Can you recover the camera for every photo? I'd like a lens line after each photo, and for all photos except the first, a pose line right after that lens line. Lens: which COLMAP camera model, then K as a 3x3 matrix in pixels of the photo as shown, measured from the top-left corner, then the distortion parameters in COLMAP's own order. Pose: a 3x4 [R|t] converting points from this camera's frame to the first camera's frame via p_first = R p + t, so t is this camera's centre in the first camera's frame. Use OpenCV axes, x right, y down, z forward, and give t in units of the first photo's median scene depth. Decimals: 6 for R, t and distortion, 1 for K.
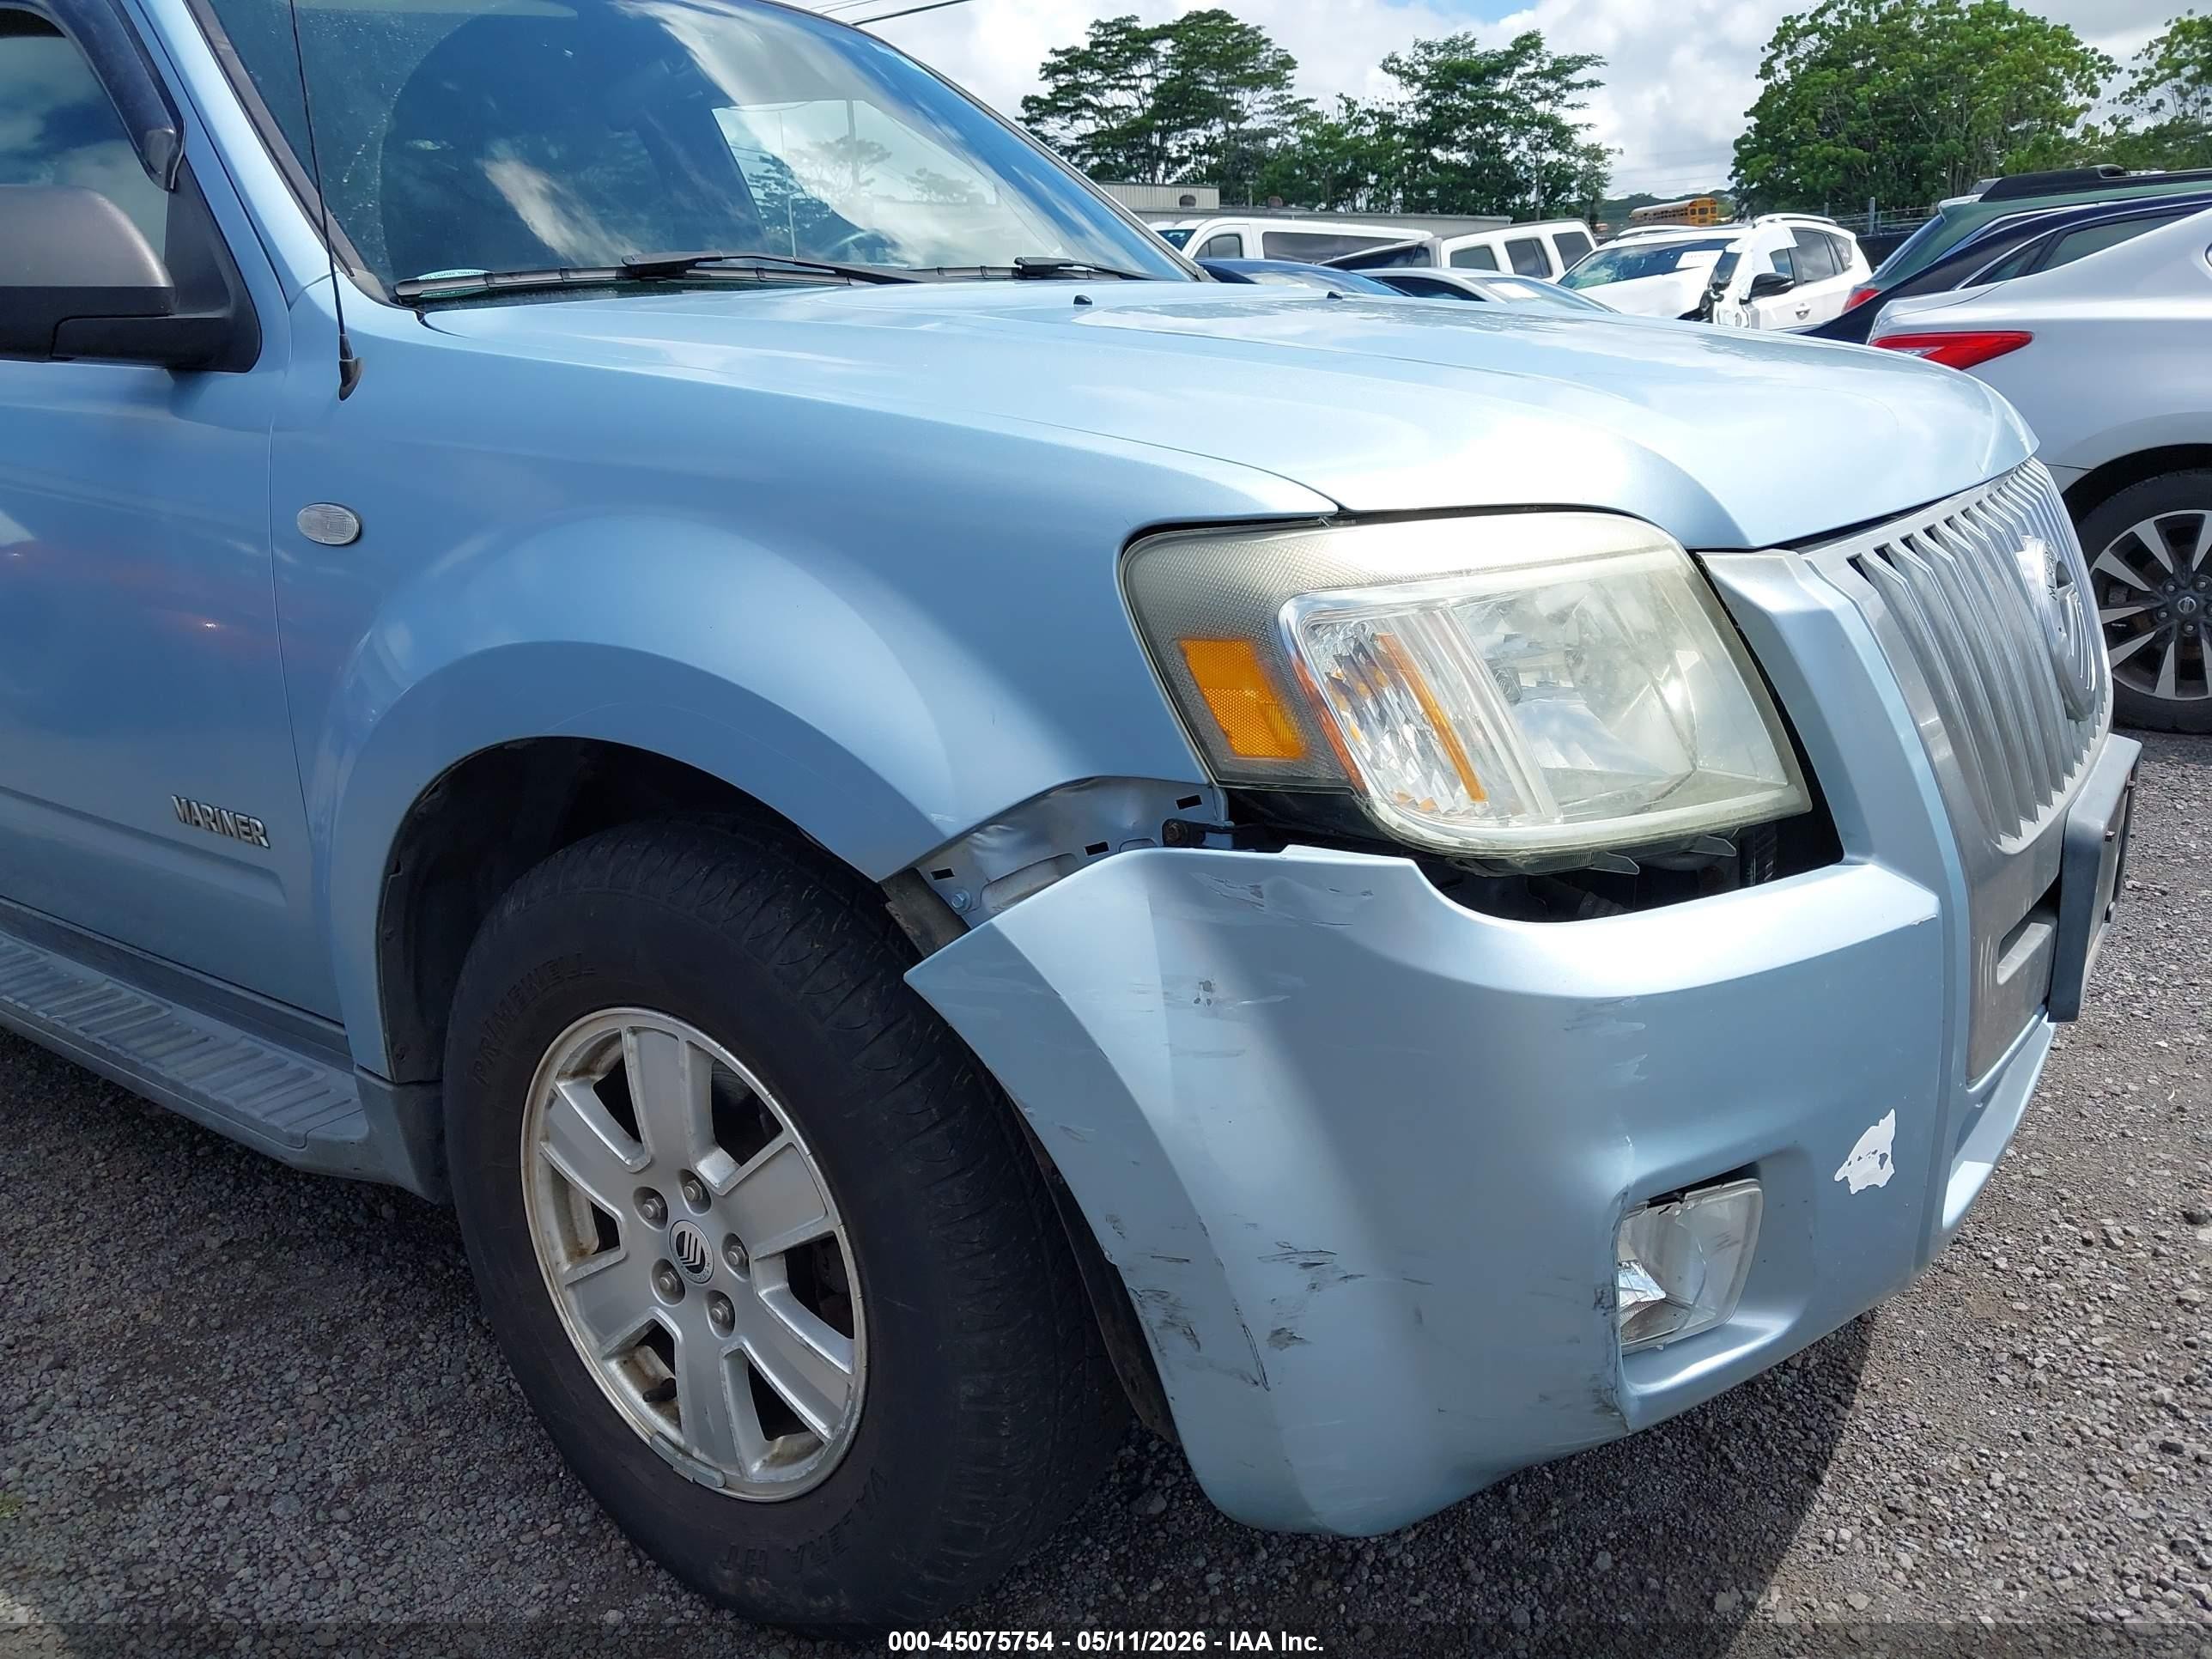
lens RADIAL K [[1795.0, 0, 1106.0], [0, 1795.0, 829.5], [0, 0, 1]] dist [0.012888, -0.009316]
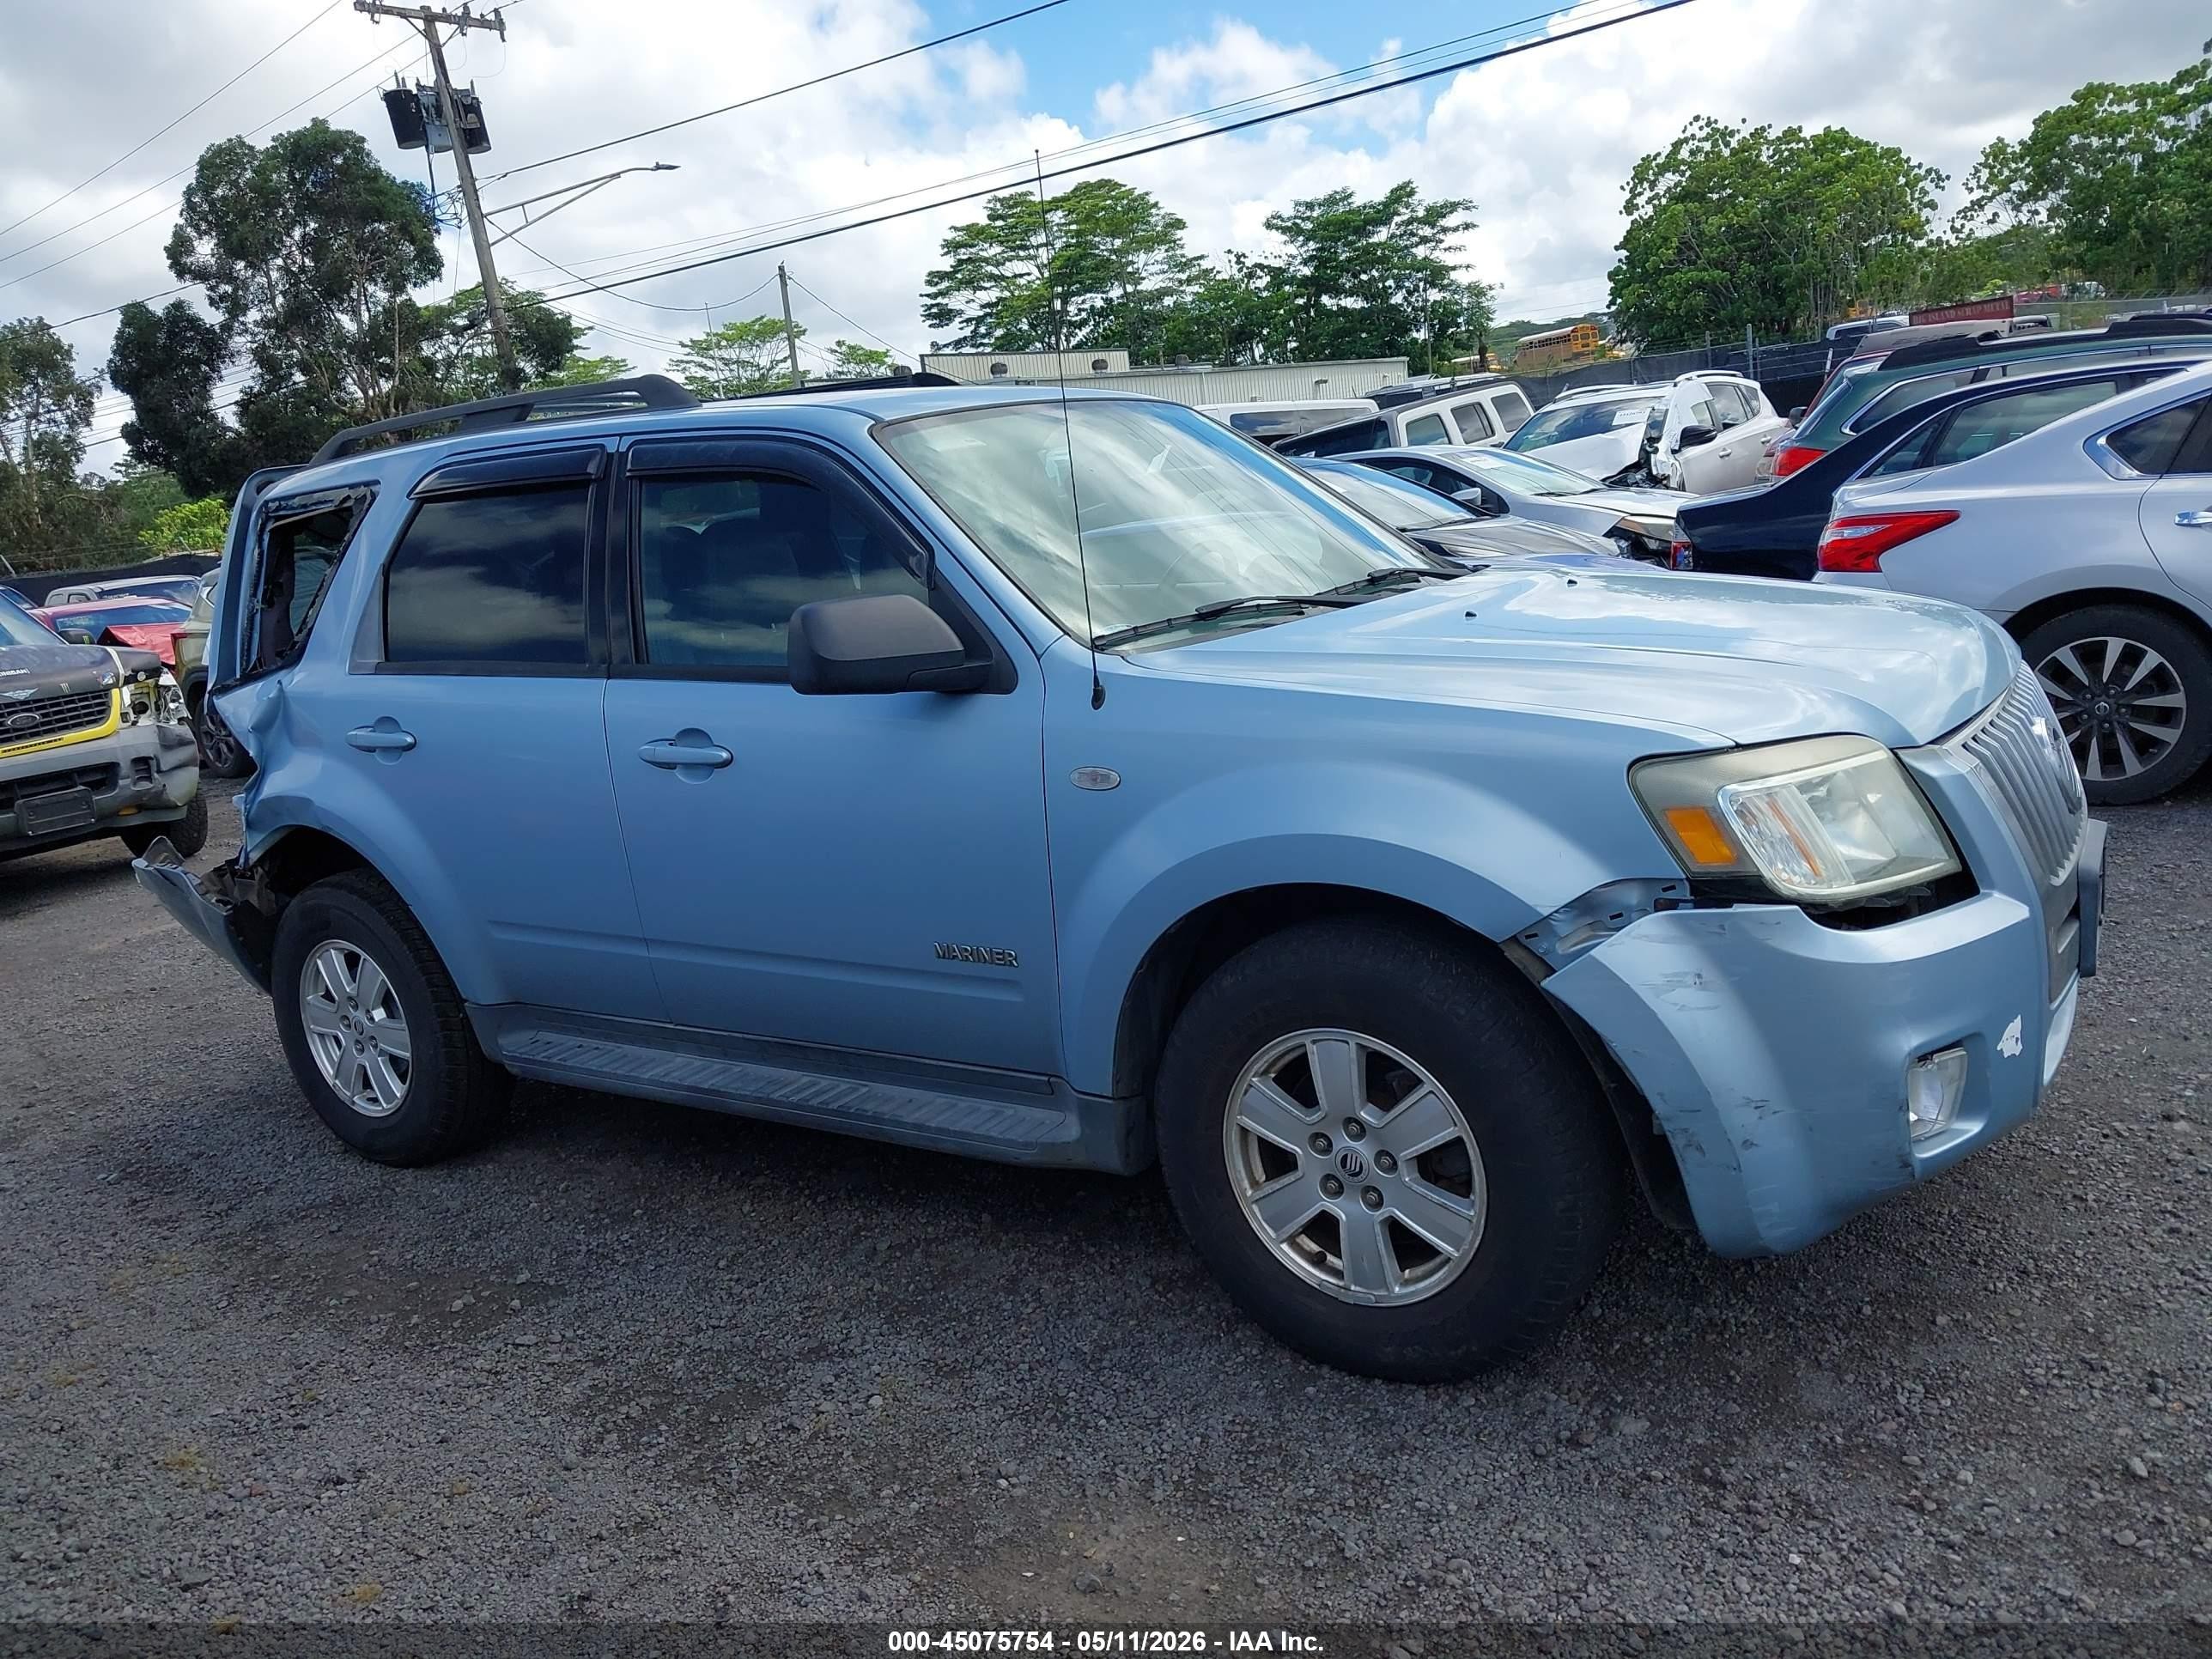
lens RADIAL K [[1746.4, 0, 1095.8], [0, 1746.4, 799.2], [0, 0, 1]] dist [0.034256, -0.057463]
pose [[0.996846, -0.075836, 0.023376, -0.489226], [0.077673, 0.992765, -0.091571, 0.011626], [-0.016262, 0.093098, 0.995524, -0.757629]]
